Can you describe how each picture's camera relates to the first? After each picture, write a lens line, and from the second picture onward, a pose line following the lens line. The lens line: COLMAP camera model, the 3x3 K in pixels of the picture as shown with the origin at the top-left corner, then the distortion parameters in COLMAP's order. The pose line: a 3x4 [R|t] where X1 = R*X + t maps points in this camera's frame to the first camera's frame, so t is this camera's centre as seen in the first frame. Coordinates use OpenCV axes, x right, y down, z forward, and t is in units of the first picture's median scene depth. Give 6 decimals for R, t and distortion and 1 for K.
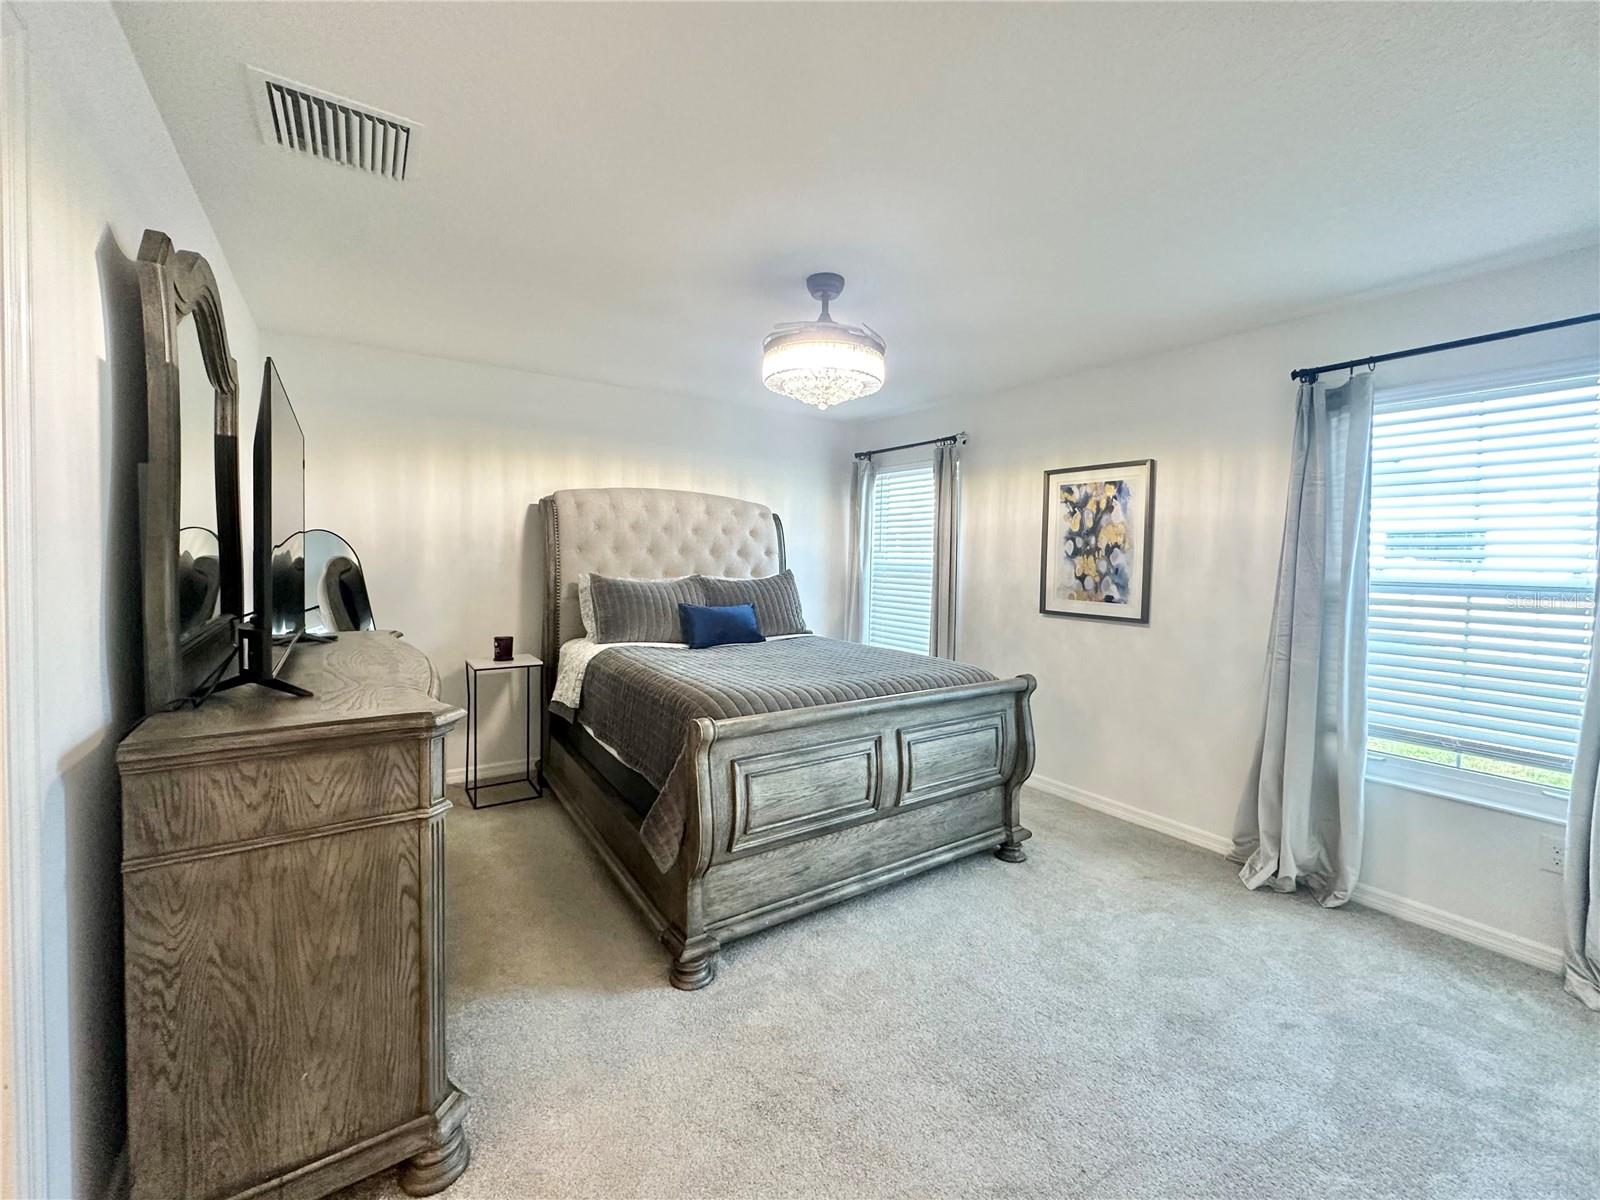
lens RADIAL K [[638.5, 0, 802.9], [0, 638.5, 584.3], [0, 0, 1]] dist [-0.002711, -0.000641]
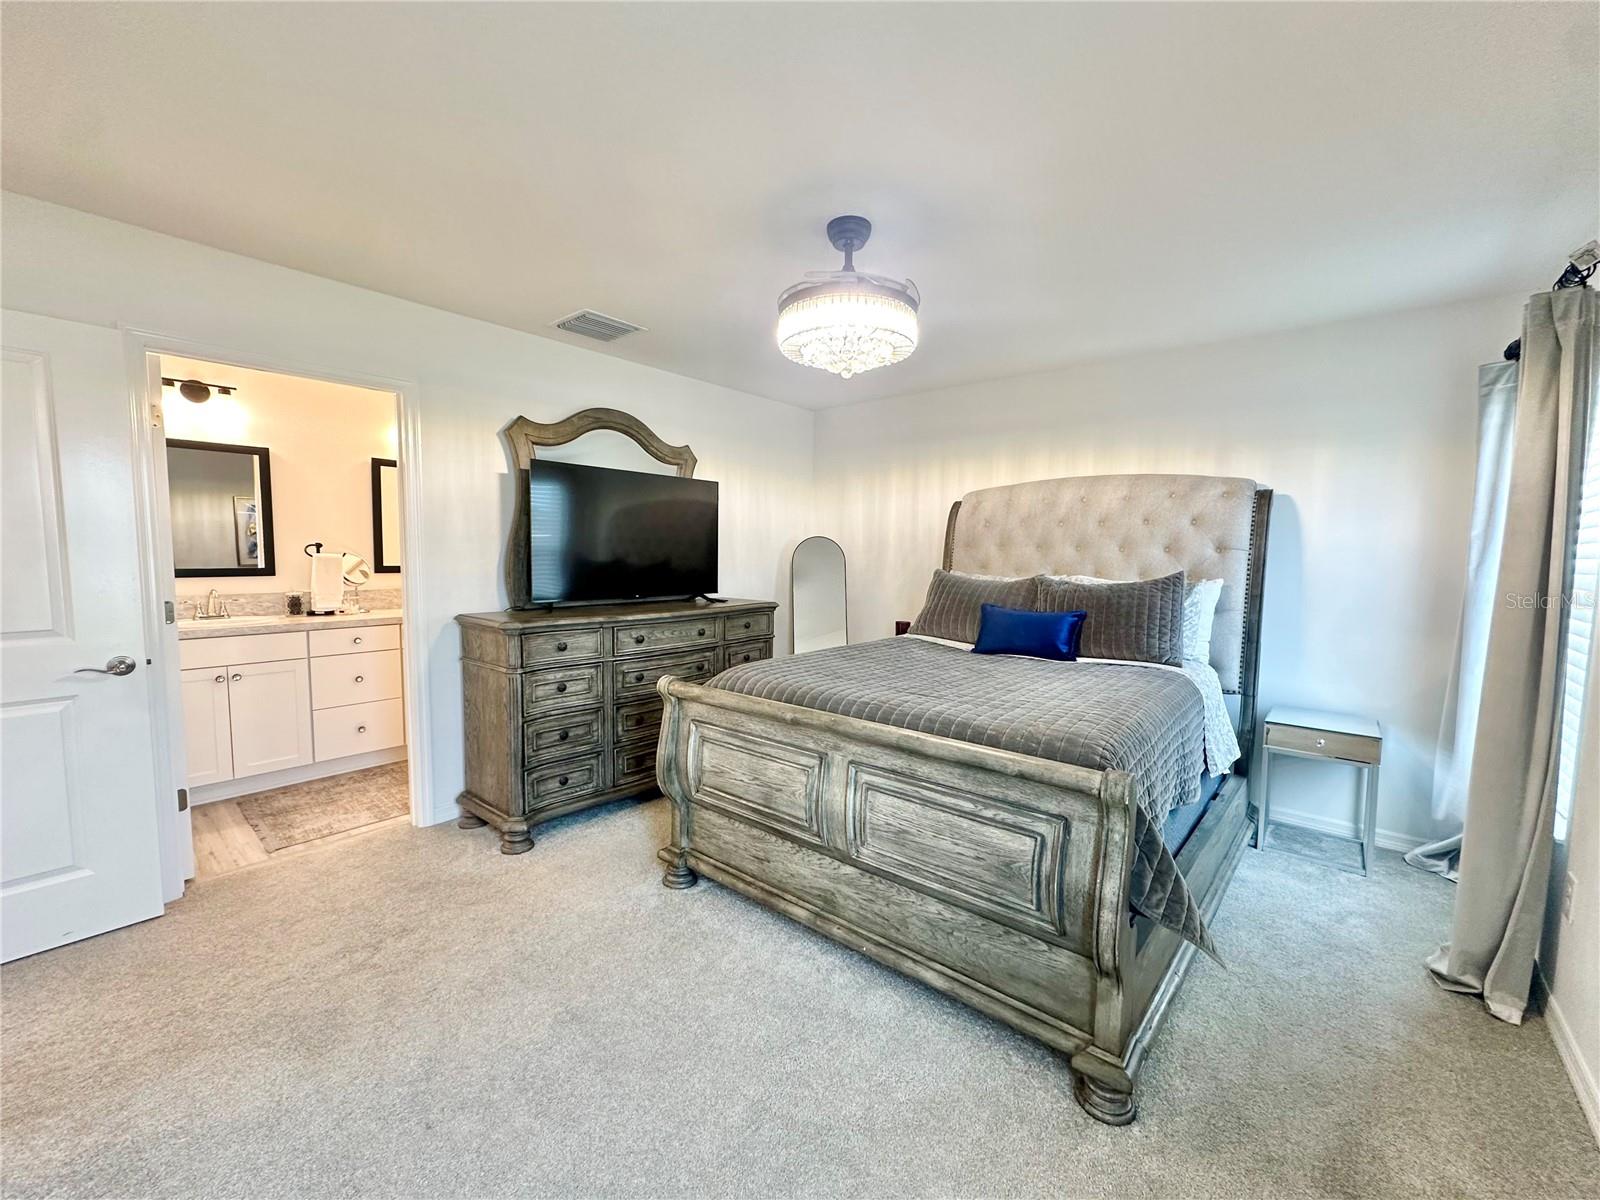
lens RADIAL K [[638.5, 0, 804.2], [0, 638.5, 603.4], [0, 0, 1]] dist [-0.002711, -0.000641]
pose [[0.289504, 0.067967, -0.954761, 0.922677], [-0.051045, 0.997153, 0.055507, -0.012273], [0.955815, 0.032666, 0.292149, 0.733581]]
